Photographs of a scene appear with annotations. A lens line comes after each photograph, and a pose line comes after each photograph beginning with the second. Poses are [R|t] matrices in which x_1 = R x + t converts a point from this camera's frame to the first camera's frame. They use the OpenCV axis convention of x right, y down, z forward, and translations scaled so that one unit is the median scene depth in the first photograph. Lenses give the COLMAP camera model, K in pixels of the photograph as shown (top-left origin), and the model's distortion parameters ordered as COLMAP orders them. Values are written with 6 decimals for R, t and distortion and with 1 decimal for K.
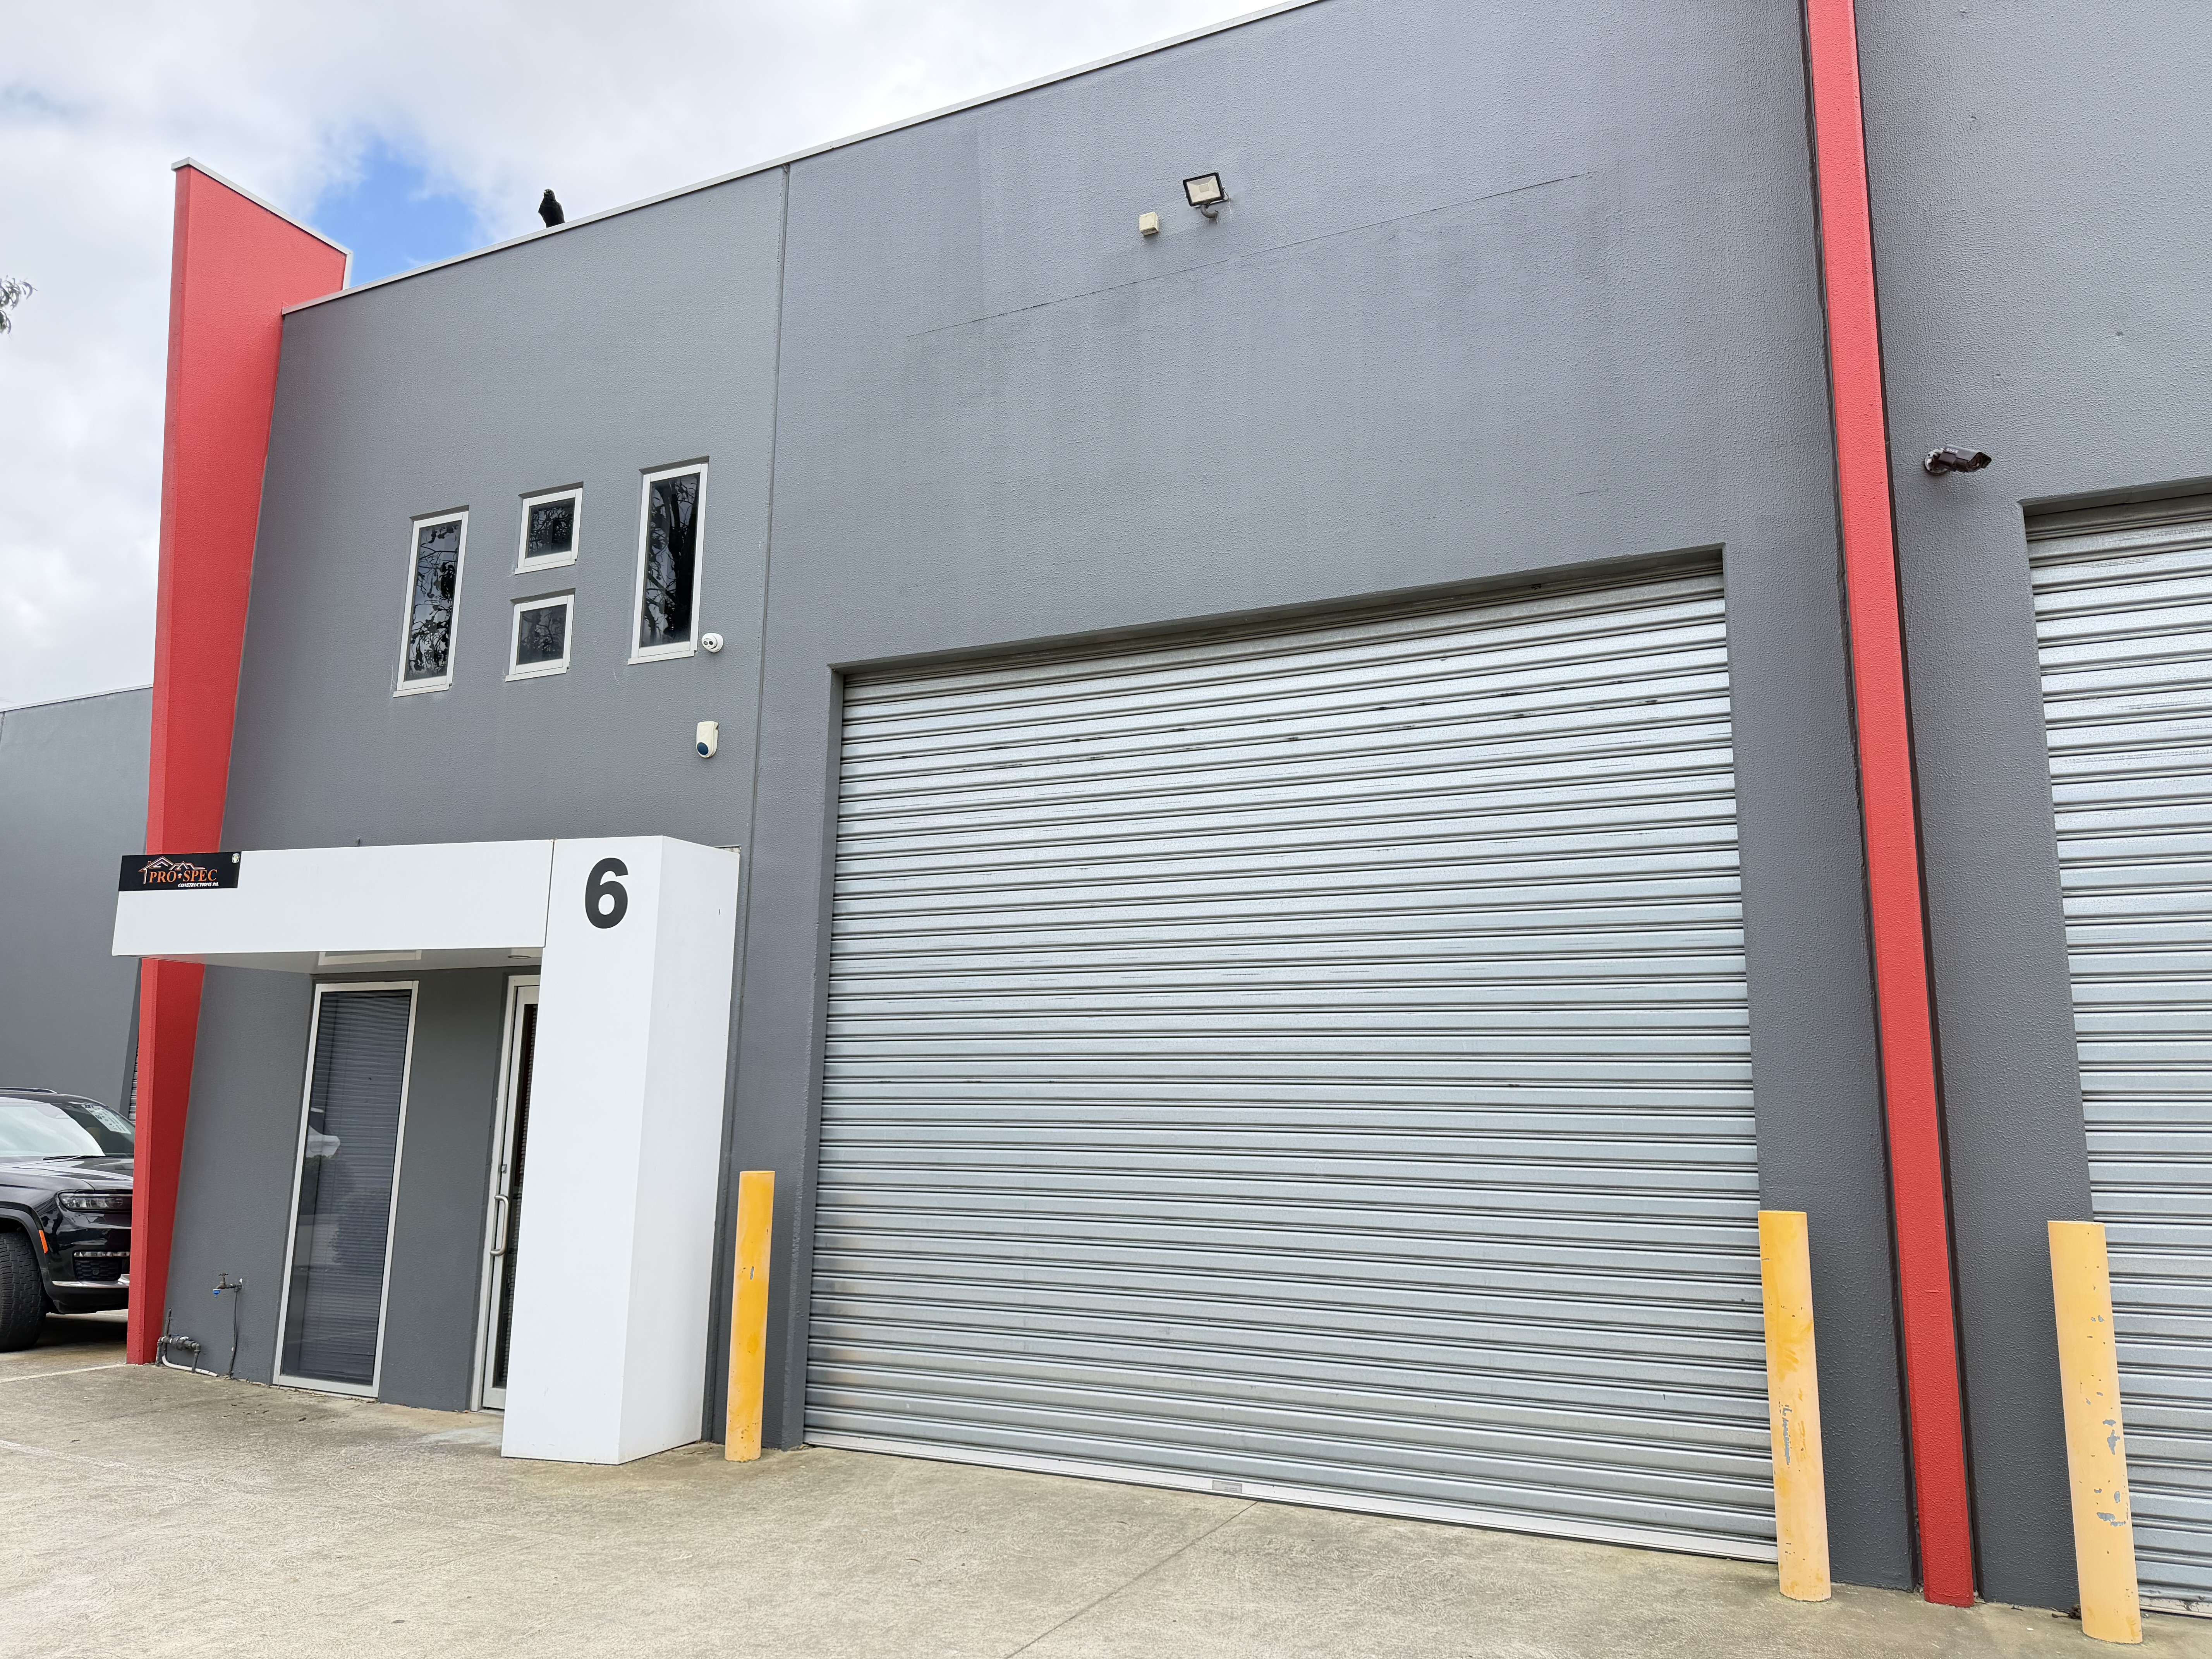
lens RADIAL K [[1553.3, 0, 1106.0], [0, 1553.3, 829.5], [0, 0, 1]] dist [0.129029, -0.146684]
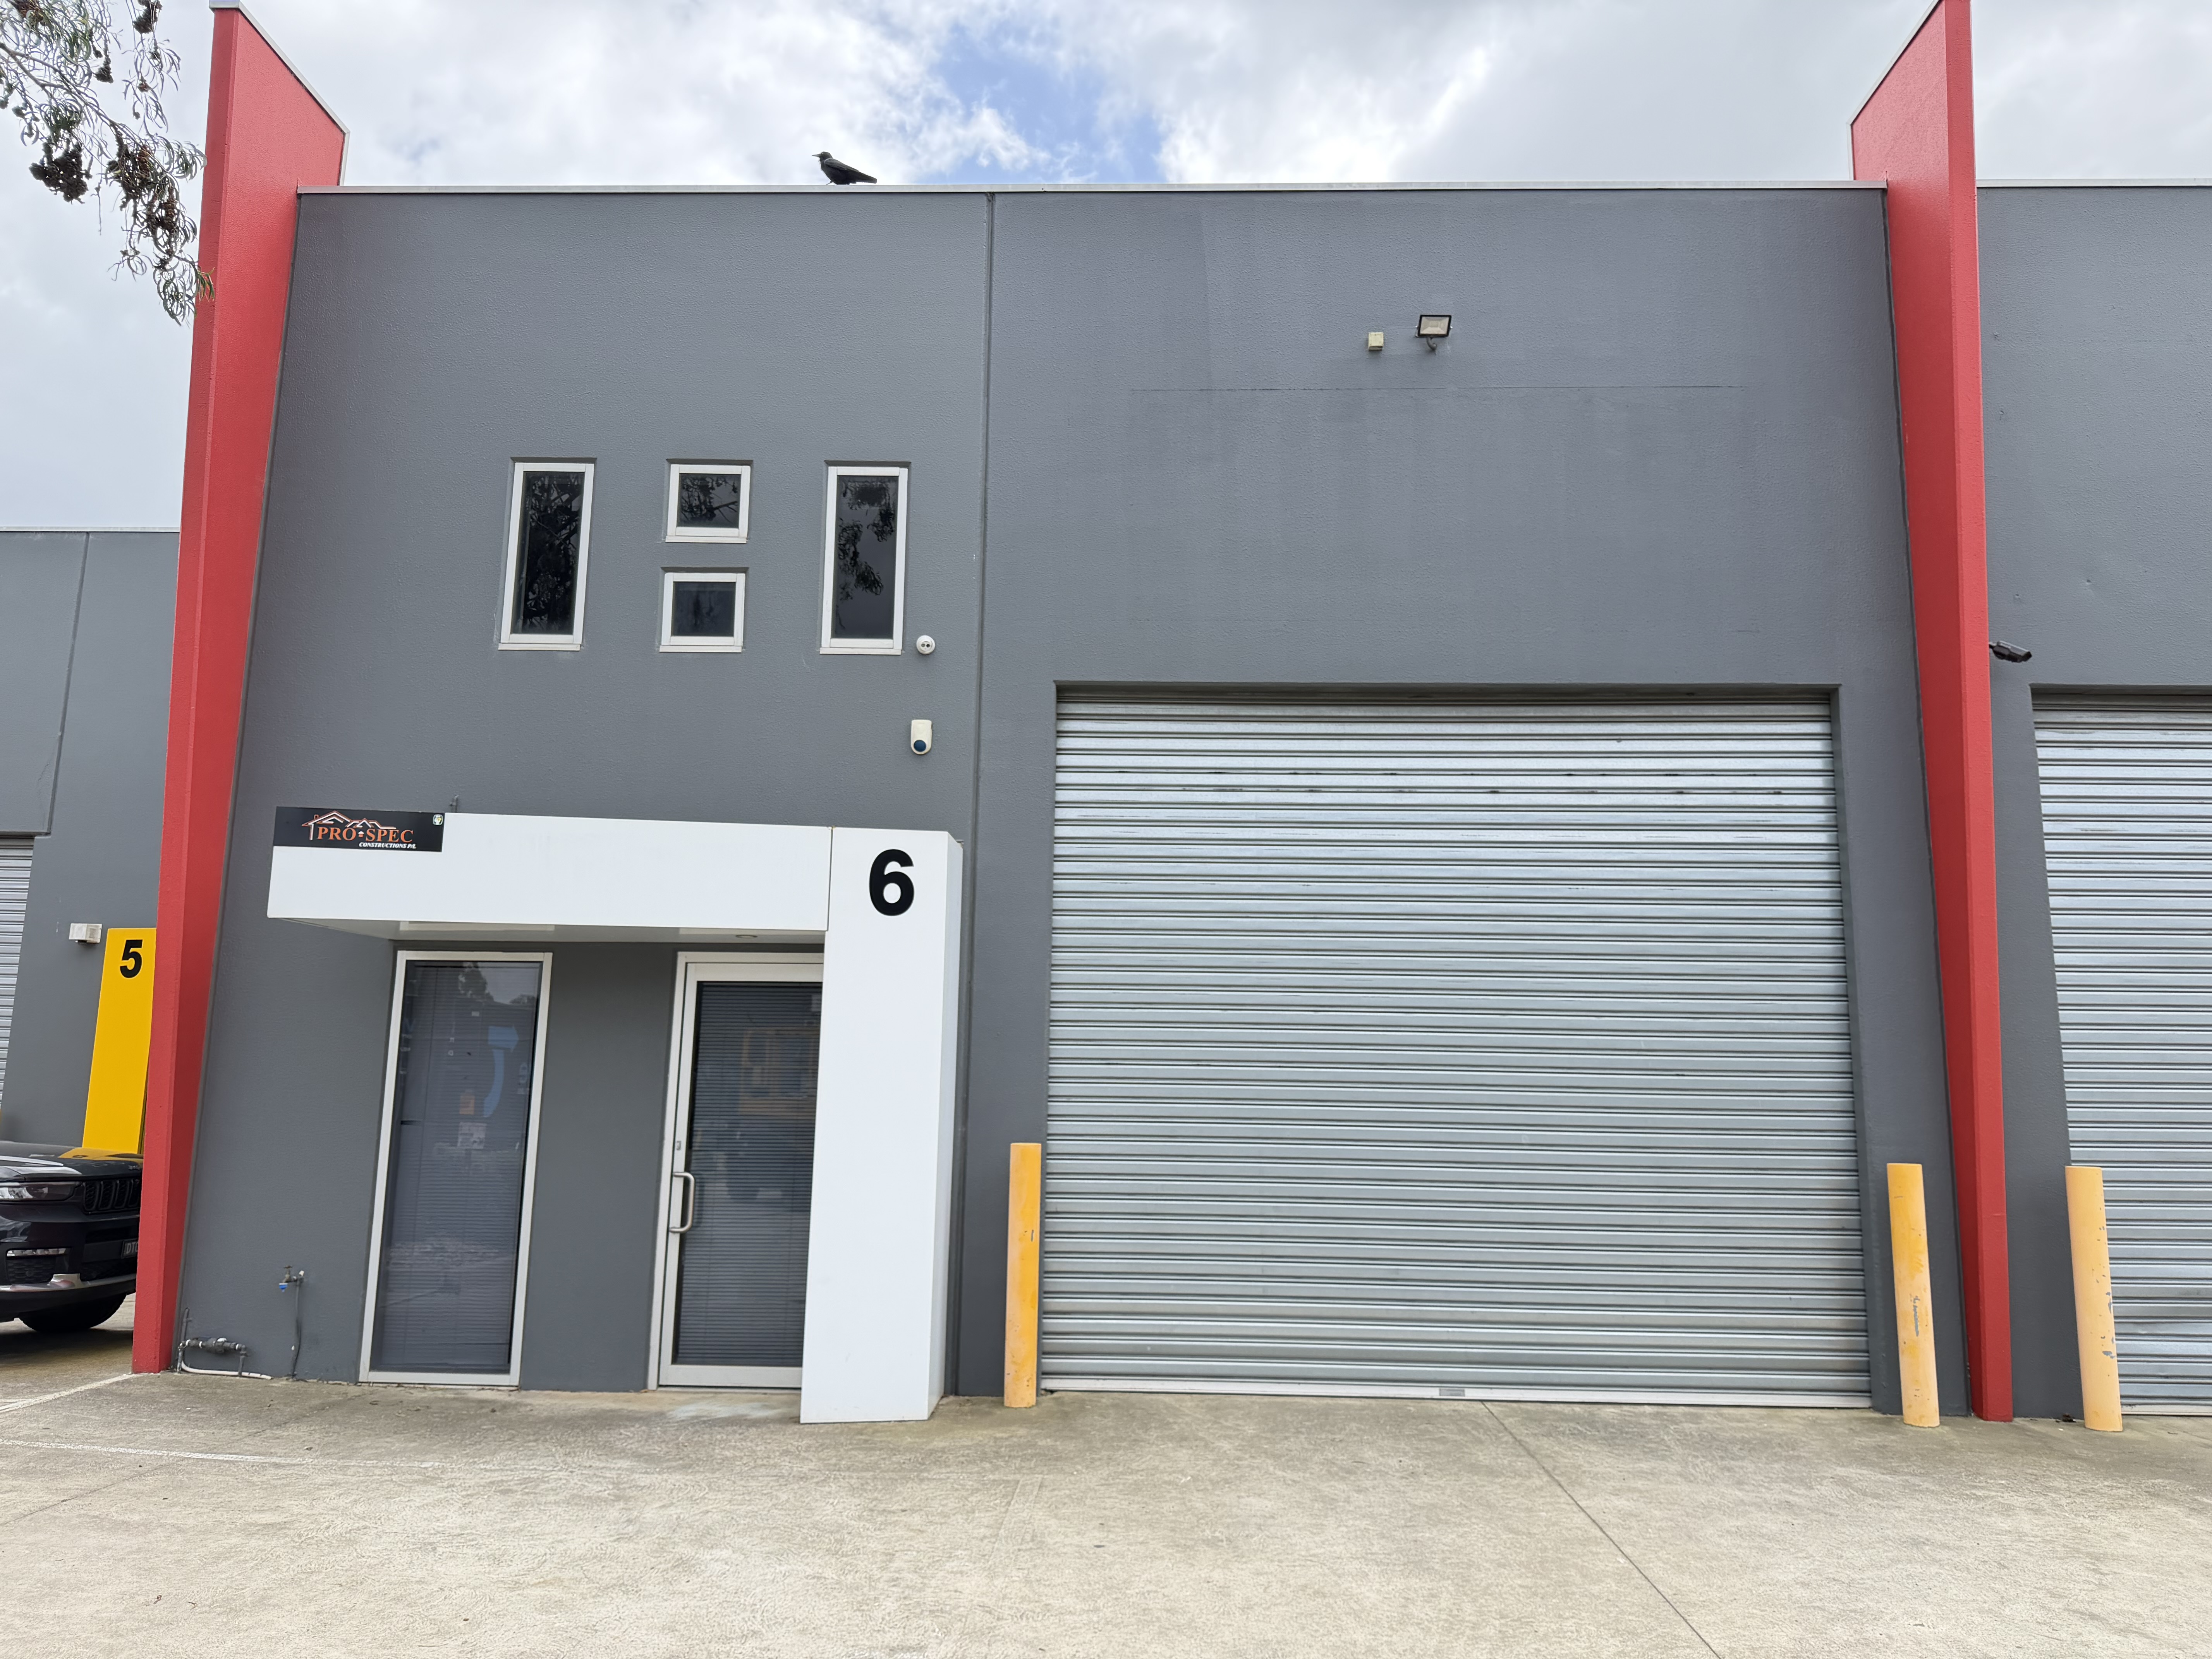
lens RADIAL K [[1553.3, 0, 1106.0], [0, 1553.3, 829.5], [0, 0, 1]] dist [0.129029, -0.146684]
pose [[0.912642, 0.065085, 0.403544, -0.565751], [-0.074437, 0.997197, 0.007513, -0.012527], [-0.401924, -0.036895, 0.914929, -0.009912]]
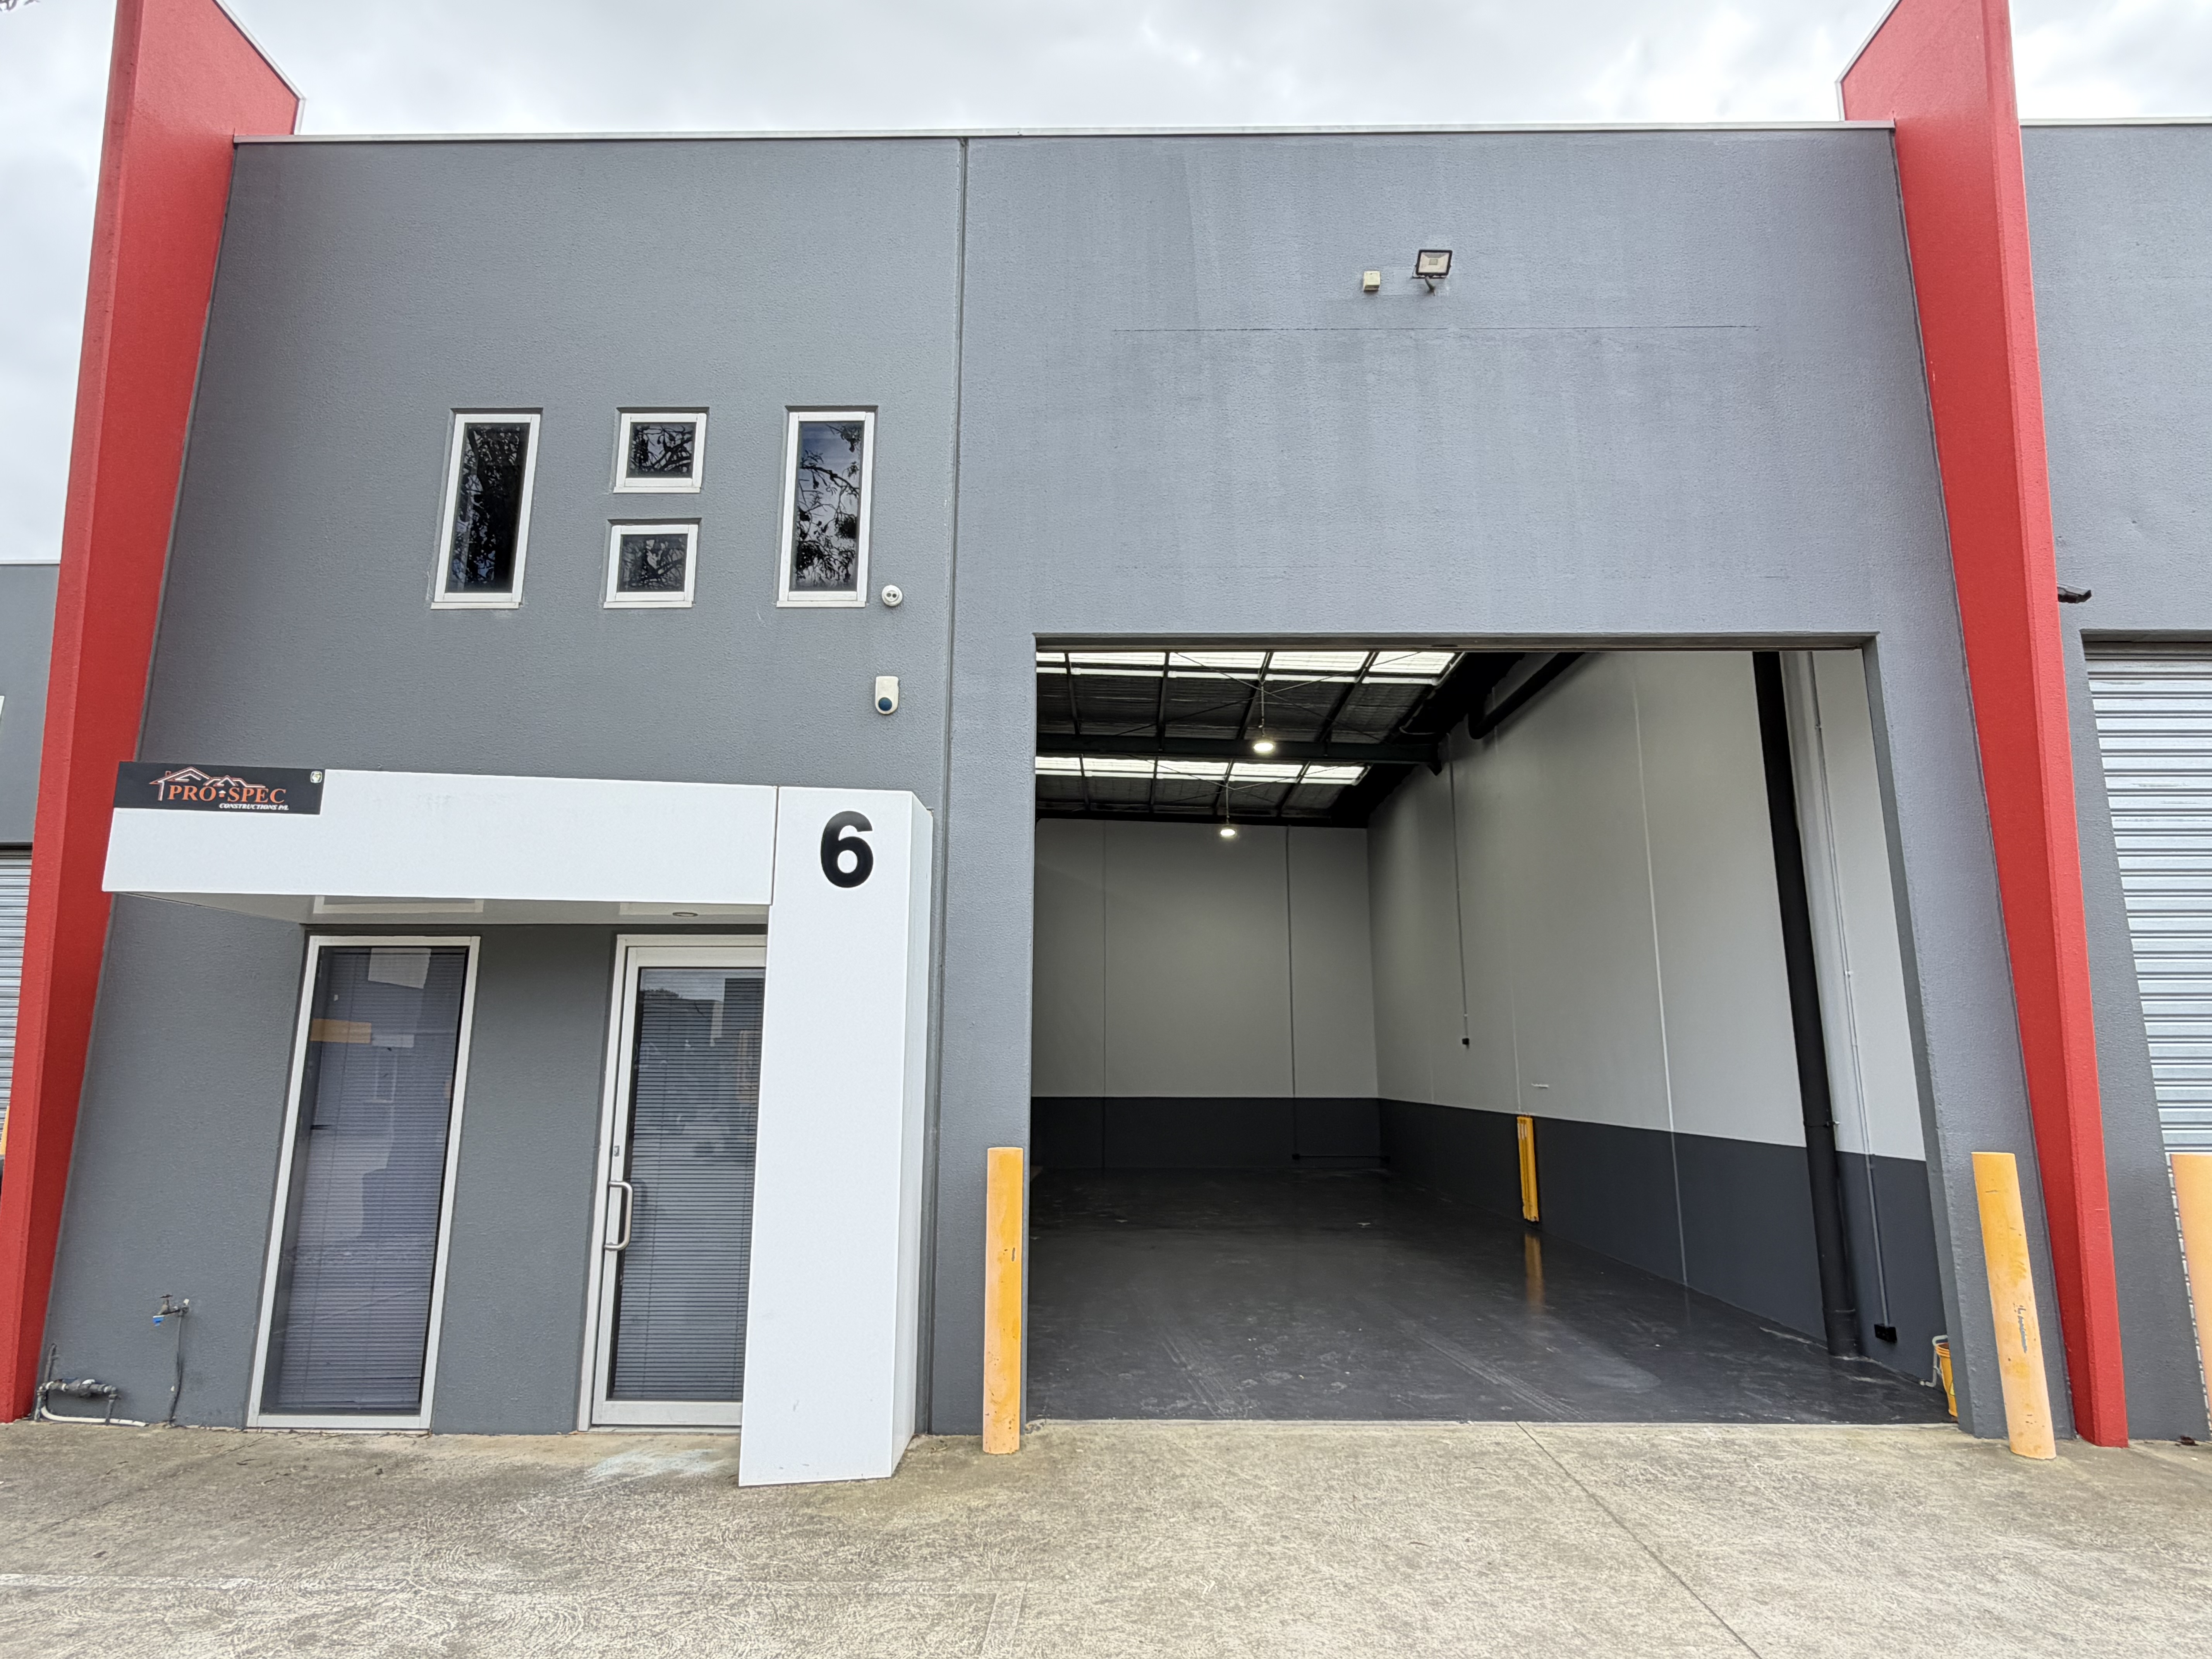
lens RADIAL K [[1205.4, 0, 1101.1], [0, 1205.4, 832.5], [0, 0, 1]] dist [-0.000443, 0.019898]
pose [[0.905810, 0.067576, 0.418260, -0.443040], [-0.064516, 0.997686, -0.021470, 0.033589], [-0.418743, -0.007537, 0.908073, 0.280761]]
